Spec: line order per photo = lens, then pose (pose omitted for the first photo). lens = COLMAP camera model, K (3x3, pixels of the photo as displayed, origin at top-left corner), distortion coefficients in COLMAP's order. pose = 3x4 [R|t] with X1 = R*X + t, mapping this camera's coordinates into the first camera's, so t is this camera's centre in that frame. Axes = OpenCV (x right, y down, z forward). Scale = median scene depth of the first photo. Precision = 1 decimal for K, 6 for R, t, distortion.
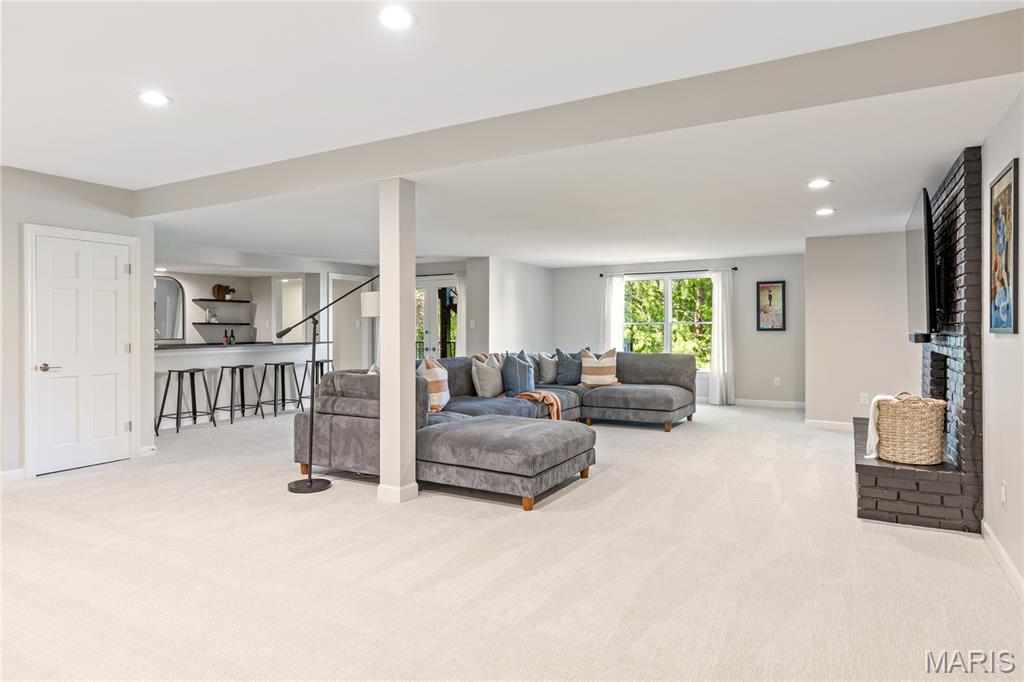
lens RADIAL K [[598.1, 0, 514.5], [0, 598.1, 319.4], [0, 0, 1]] dist [0.006699, 0.001428]
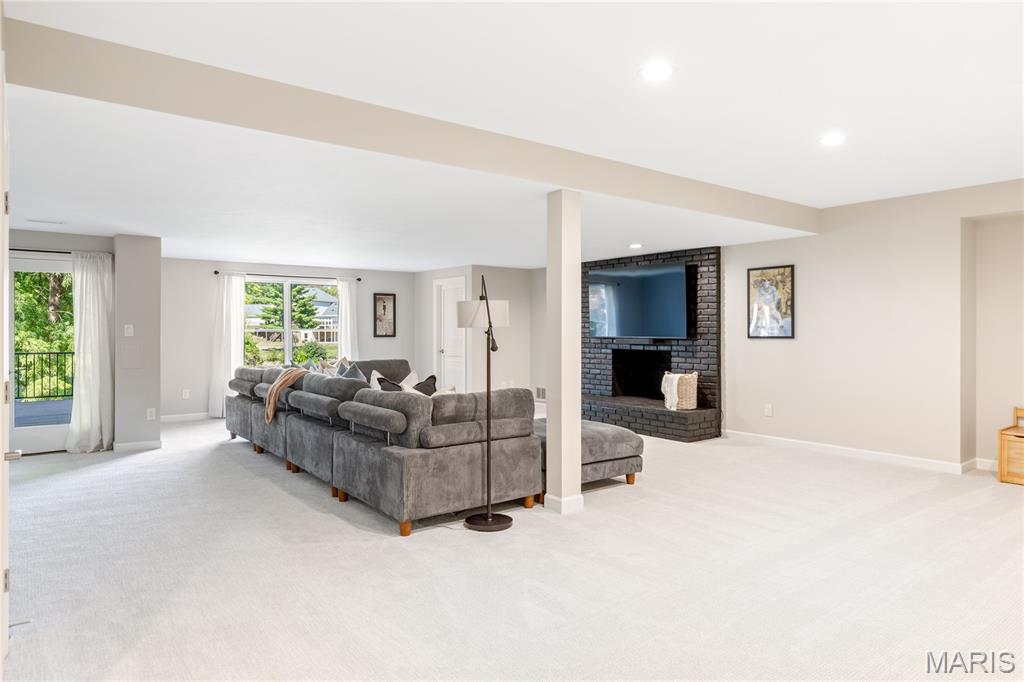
lens RADIAL K [[620.0, 0, 515.7], [0, 620.0, 341.6], [0, 0, 1]] dist [0.000596, -0.000476]
pose [[0.393333, -0.016041, 0.919256, -0.535977], [-0.013966, 0.999628, 0.023420, -0.003520], [-0.919290, -0.022050, 0.392963, 0.300332]]
